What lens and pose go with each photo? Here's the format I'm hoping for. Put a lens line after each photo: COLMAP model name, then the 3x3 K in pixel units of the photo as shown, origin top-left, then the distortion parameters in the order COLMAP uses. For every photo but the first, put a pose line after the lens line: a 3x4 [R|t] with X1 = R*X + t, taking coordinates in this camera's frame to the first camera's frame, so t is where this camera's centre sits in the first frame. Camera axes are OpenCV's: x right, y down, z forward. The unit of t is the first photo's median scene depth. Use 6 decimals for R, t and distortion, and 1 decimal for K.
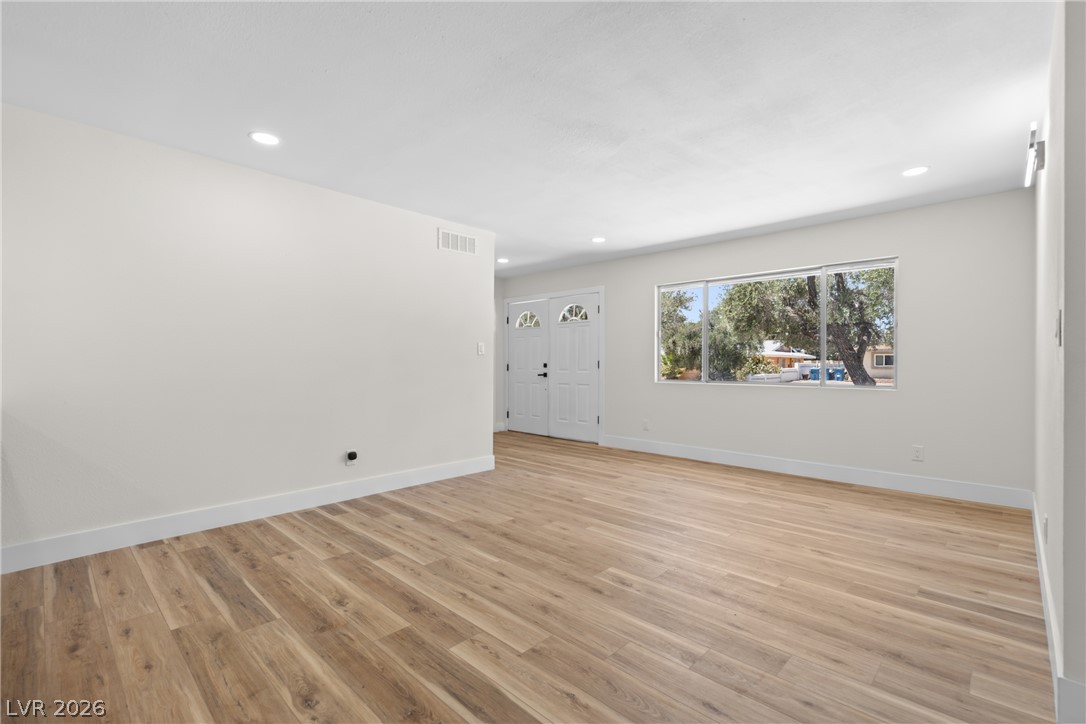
lens RADIAL K [[489.2, 0, 545.4], [0, 489.2, 361.1], [0, 0, 1]] dist [0.007741, -0.000252]
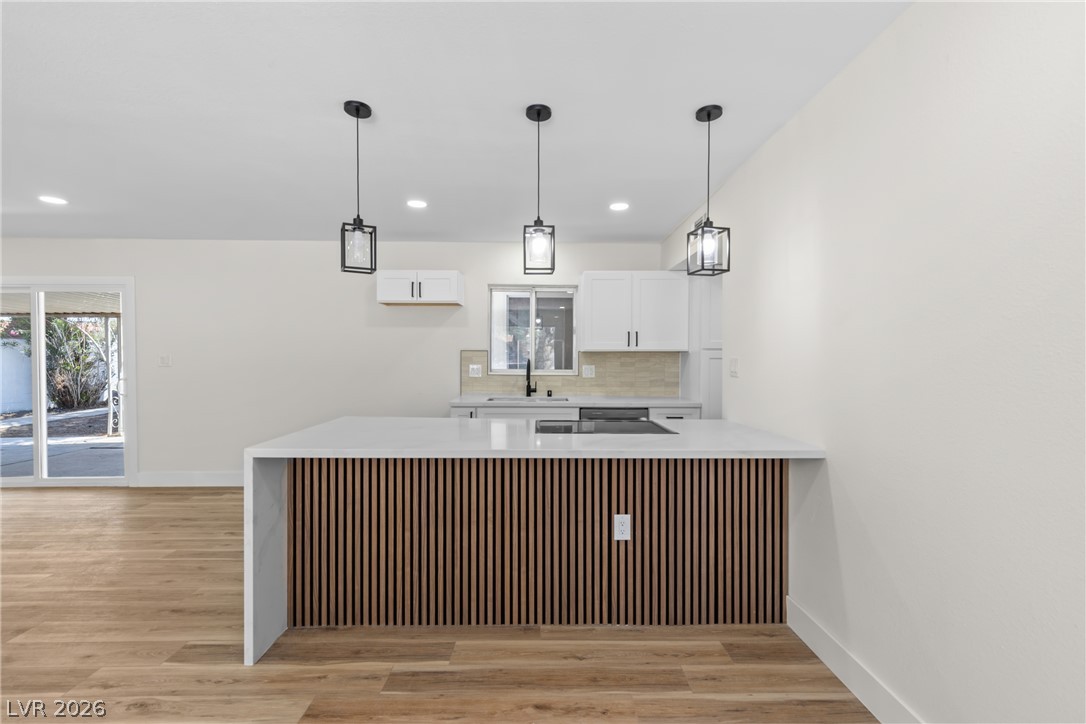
lens RADIAL K [[489.2, 0, 545.4], [0, 489.2, 361.1], [0, 0, 1]] dist [0.007741, -0.000252]
pose [[-0.715388, 0.006738, -0.698694, -0.202197], [-0.000518, 0.999948, 0.010173, -0.068042], [0.698727, 0.007640, -0.715348, 1.145226]]
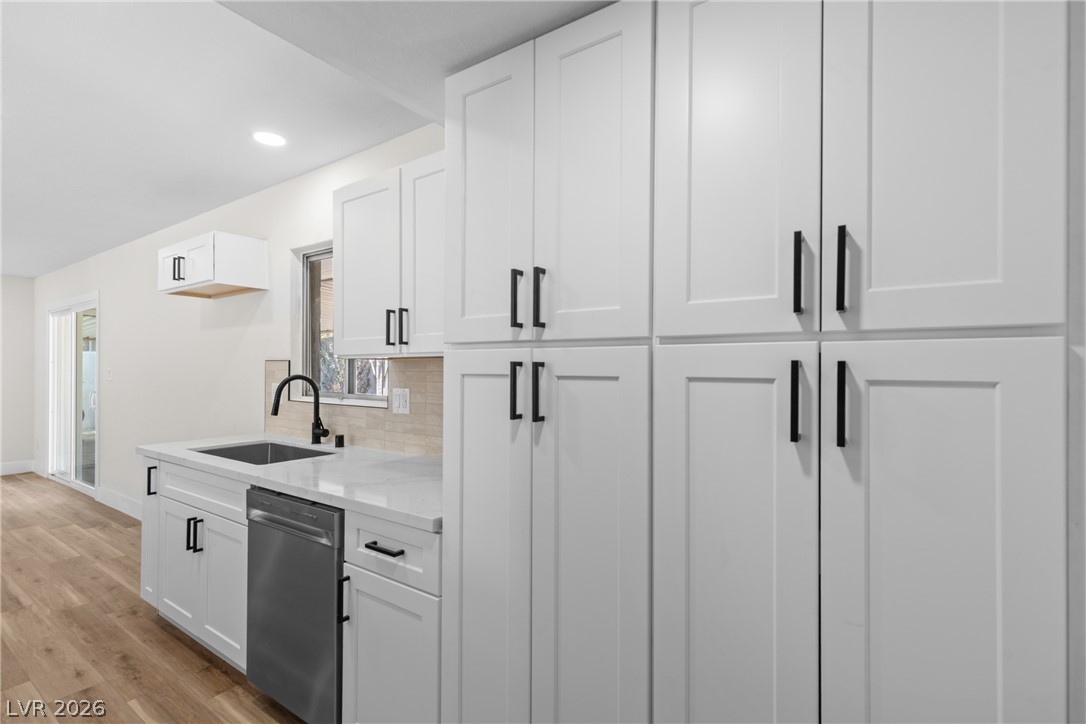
lens RADIAL K [[494.7, 0, 547.6], [0, 494.7, 364.0], [0, 0, 1]] dist [0.010361, -0.000586]
pose [[-0.986108, -0.005980, -0.165996, -1.644492], [-0.003380, 0.999867, -0.015944, -0.064837], [0.166069, -0.015161, -0.985998, 0.888208]]
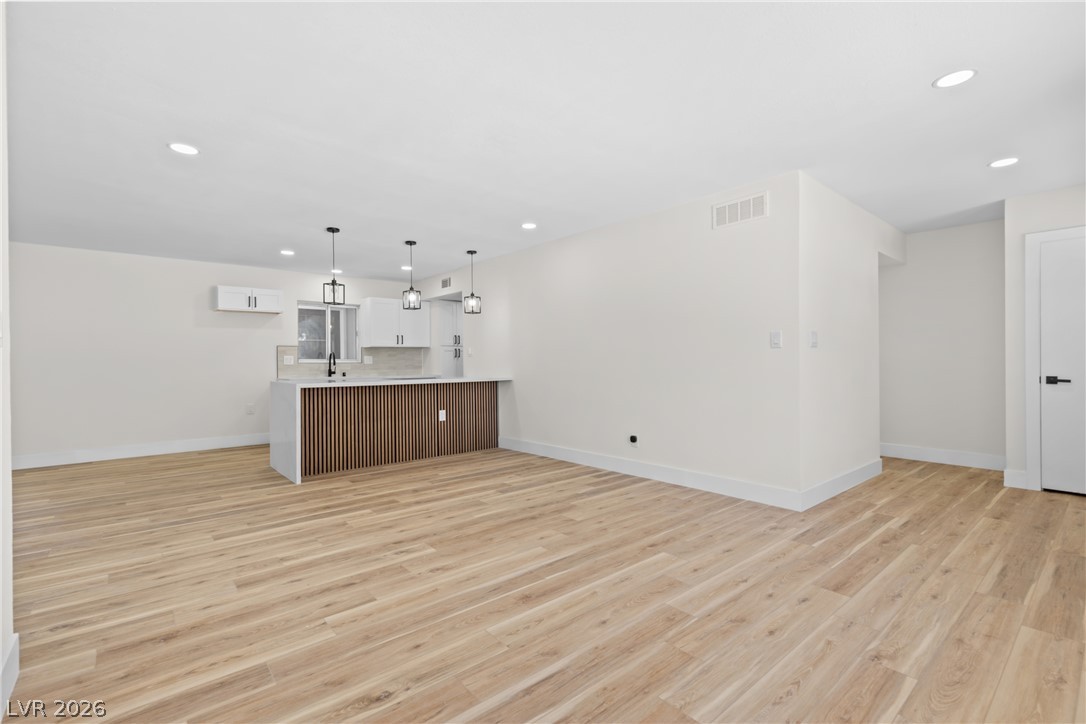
lens RADIAL K [[489.2, 0, 545.4], [0, 489.2, 361.1], [0, 0, 1]] dist [0.007741, -0.000252]
pose [[-0.100005, 0.000501, -0.994987, 1.117320], [0.011321, 0.999936, -0.000634, 0.005939], [0.994923, -0.011328, -0.100004, 1.273550]]
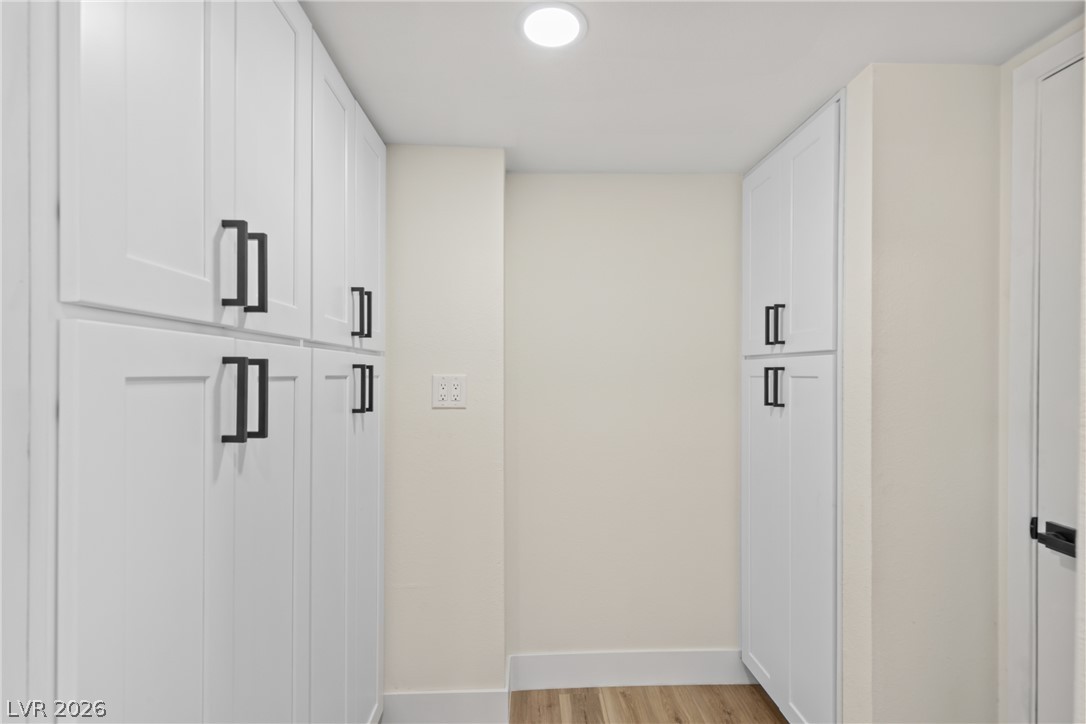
lens RADIAL K [[494.7, 0, 547.6], [0, 494.7, 364.0], [0, 0, 1]] dist [0.010361, -0.000586]
pose [[0.723156, -0.006331, -0.690656, -1.353702], [-0.004598, 0.999892, -0.013980, -0.066616], [0.690670, 0.013286, 0.723048, 0.374135]]
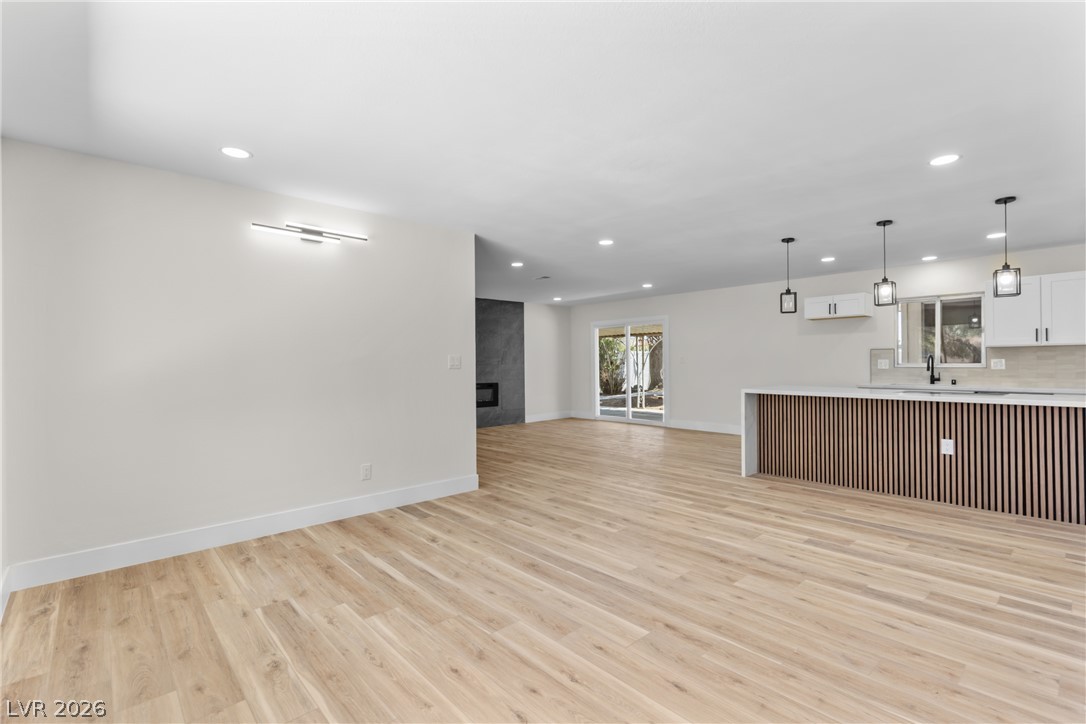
lens RADIAL K [[494.7, 0, 547.6], [0, 494.7, 364.0], [0, 0, 1]] dist [0.010361, -0.000586]
pose [[-0.998003, 0.008323, 0.062608, 0.213920], [0.008330, 0.999965, -0.000147, -0.029972], [-0.062607, 0.000375, -0.998038, 2.201510]]
